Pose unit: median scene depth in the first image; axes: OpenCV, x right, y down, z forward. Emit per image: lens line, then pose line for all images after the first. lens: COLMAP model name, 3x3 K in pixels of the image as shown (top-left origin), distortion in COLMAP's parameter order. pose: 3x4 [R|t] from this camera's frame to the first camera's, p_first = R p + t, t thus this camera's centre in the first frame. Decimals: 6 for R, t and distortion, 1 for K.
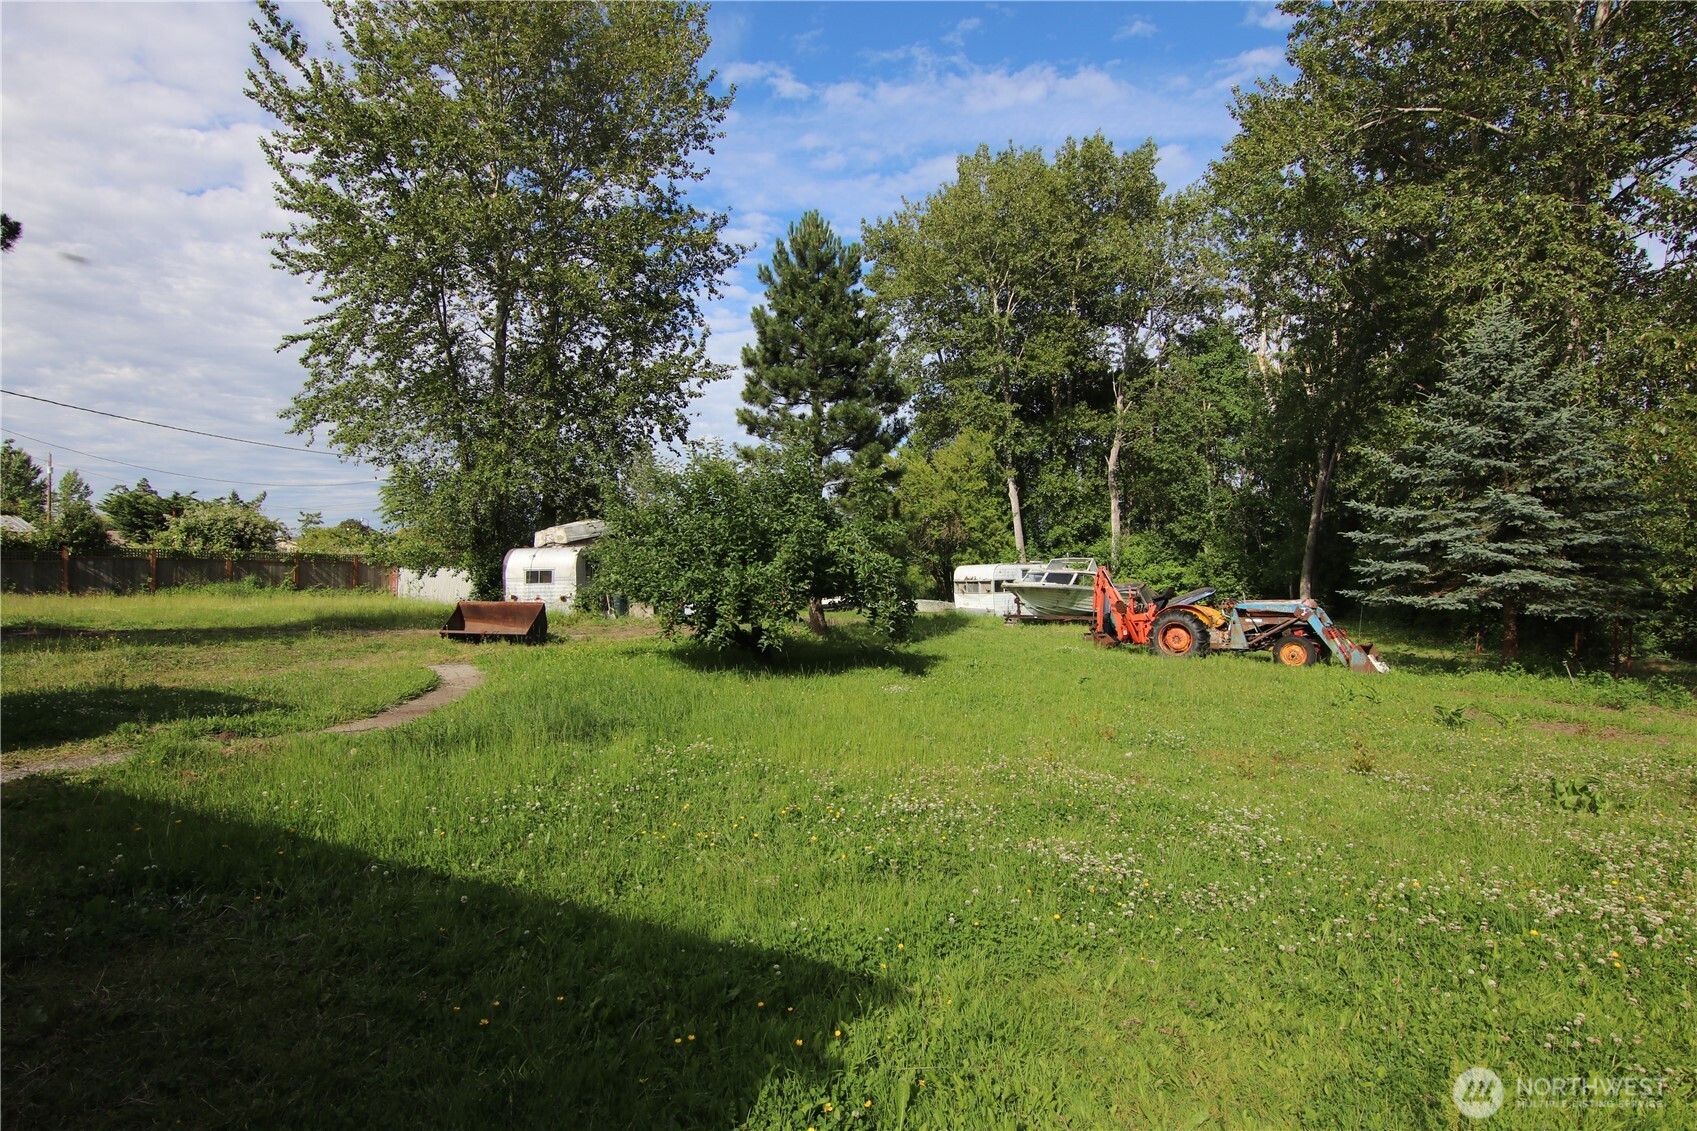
lens RADIAL K [[864.7, 0, 838.6], [0, 864.7, 551.6], [0, 0, 1]] dist [-0.013654, -0.005538]
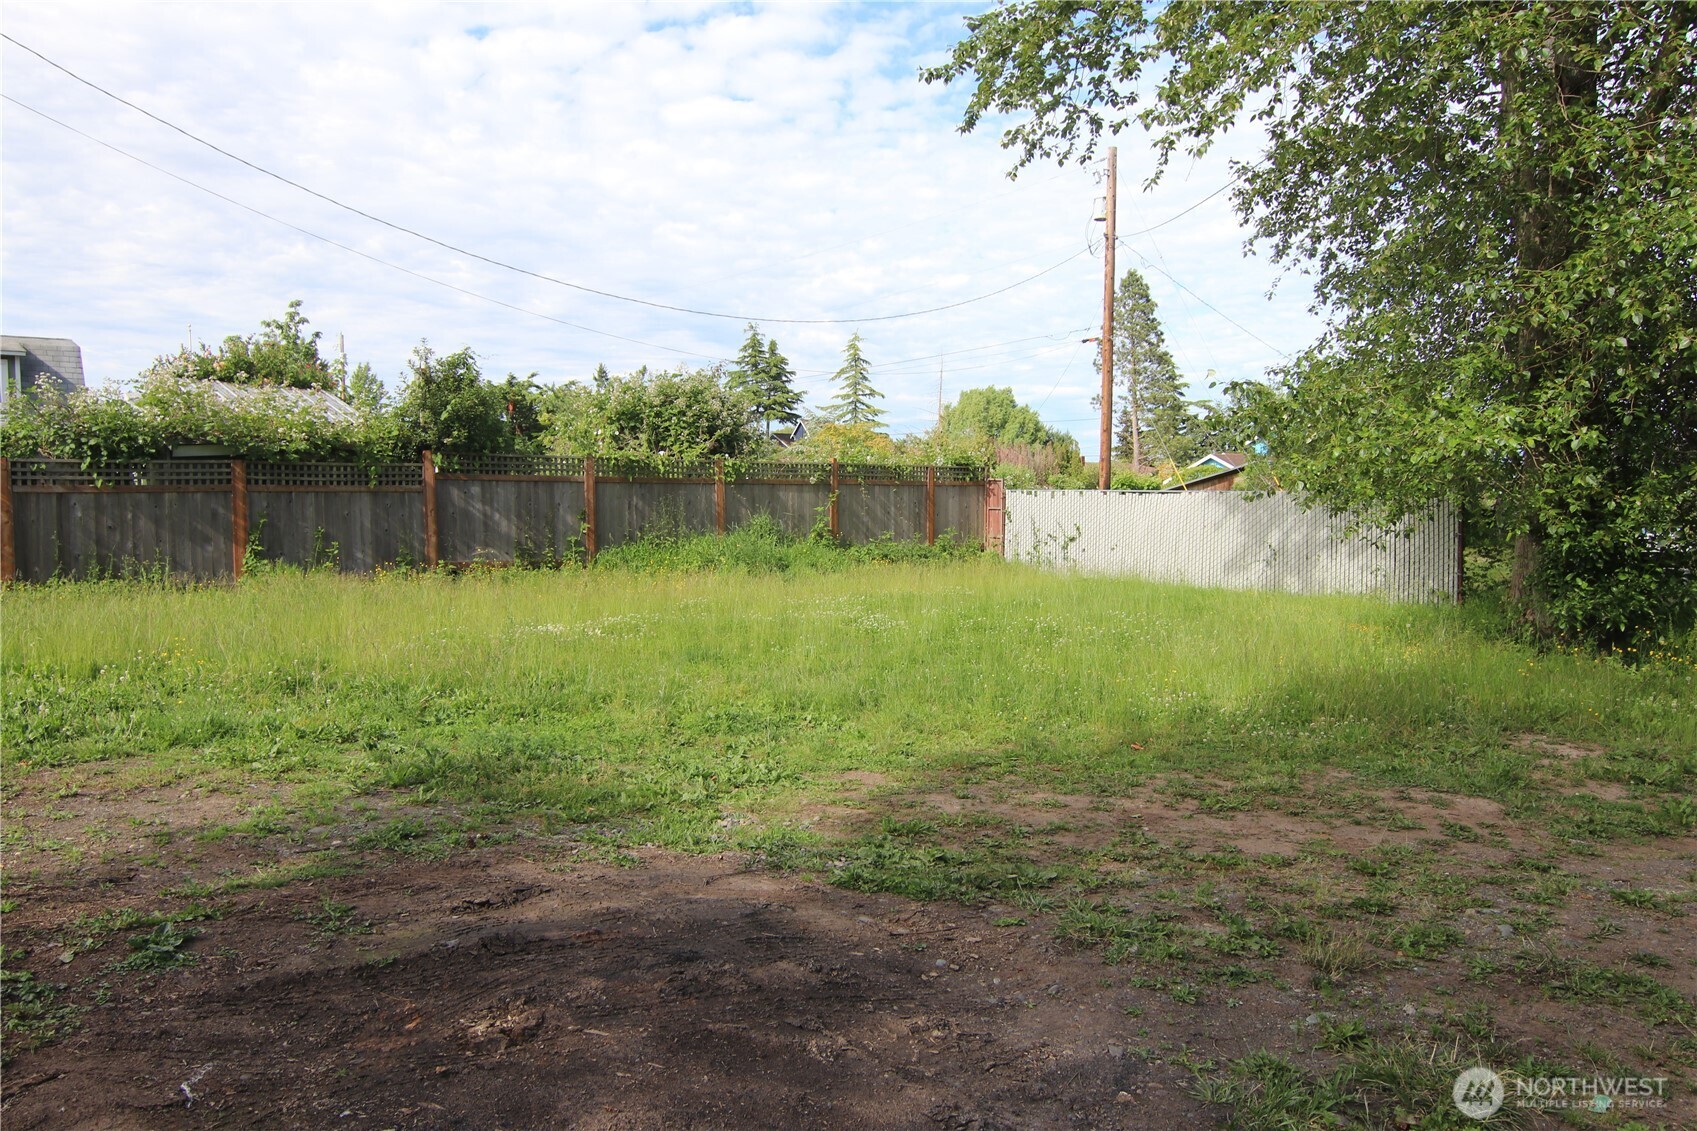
lens RADIAL K [[1219.2, 0, 843.7], [0, 1219.2, 560.2], [0, 0, 1]] dist [-0.001609, -0.014728]
pose [[0.938267, 0.012812, -0.345675, -0.622626], [0.015267, 0.996806, 0.078383, 0.003547], [0.345575, -0.078822, 0.935075, 0.619639]]
